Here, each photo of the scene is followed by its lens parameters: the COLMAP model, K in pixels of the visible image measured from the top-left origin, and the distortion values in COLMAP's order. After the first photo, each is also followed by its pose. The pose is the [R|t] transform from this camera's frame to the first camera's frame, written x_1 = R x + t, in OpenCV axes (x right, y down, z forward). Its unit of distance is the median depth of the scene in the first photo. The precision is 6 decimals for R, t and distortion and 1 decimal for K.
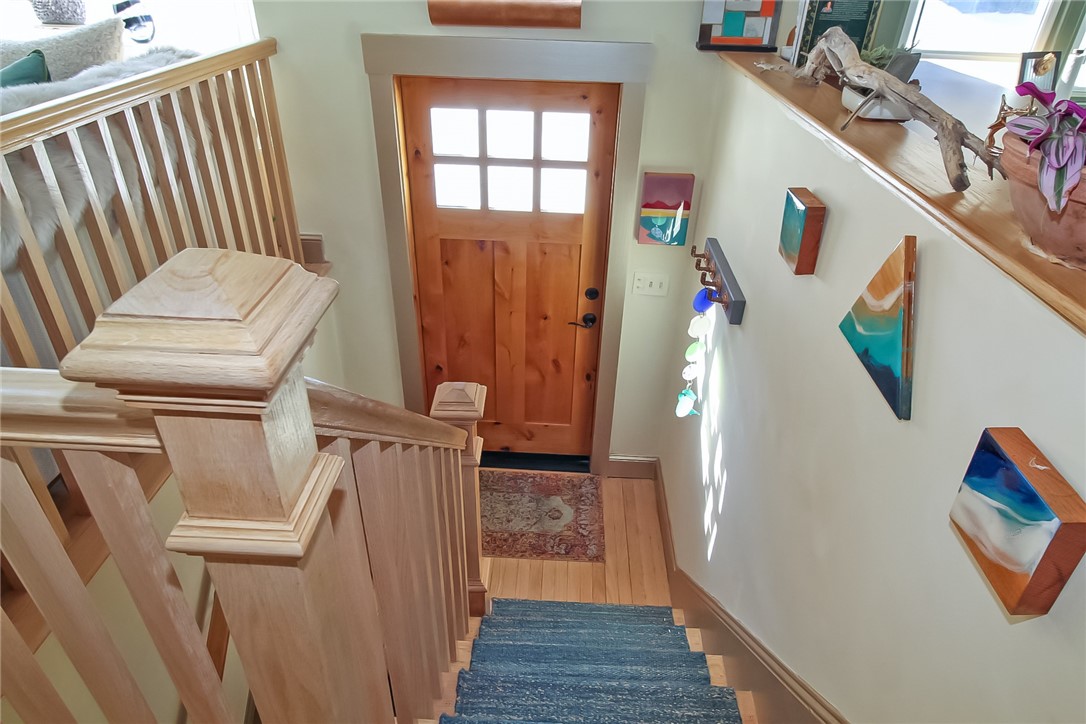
lens RADIAL K [[667.6, 0, 543.0], [0, 667.6, 362.0], [0, 0, 1]] dist [0.001368, -0.002513]
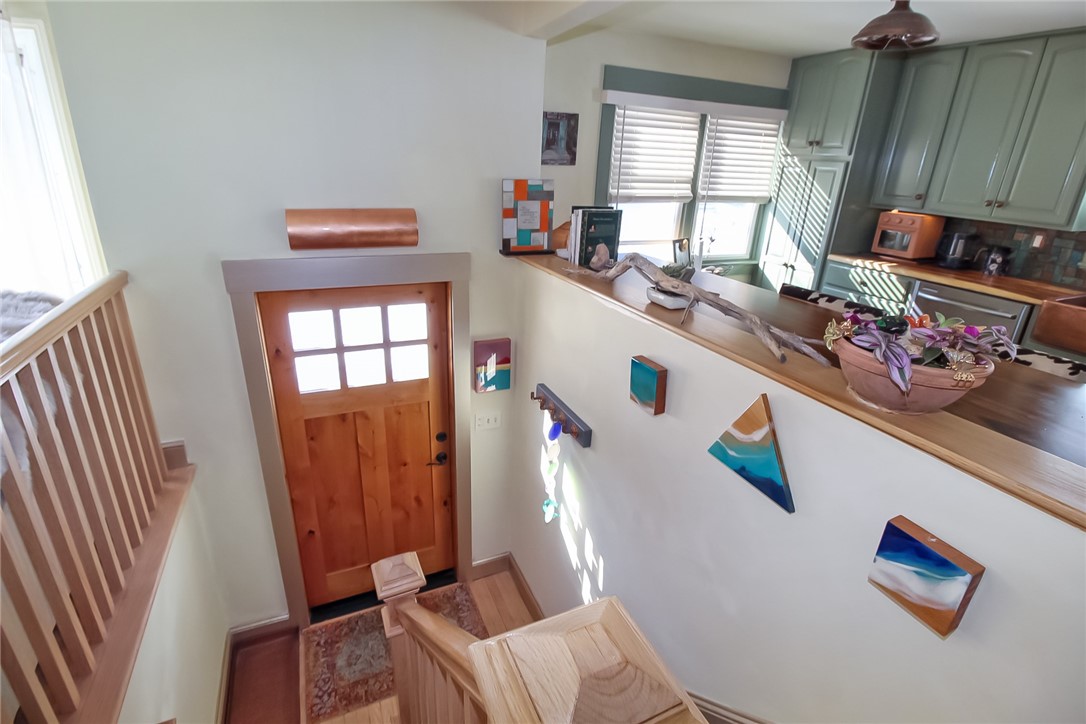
lens RADIAL K [[510.7, 0, 542.1], [0, 510.7, 350.6], [0, 0, 1]] dist [-0.001107, -0.014422]
pose [[0.891681, -0.148573, 0.427588, -0.159411], [0.226639, 0.964210, -0.137597, -0.093722], [-0.391841, 0.219601, 0.893440, 0.045291]]
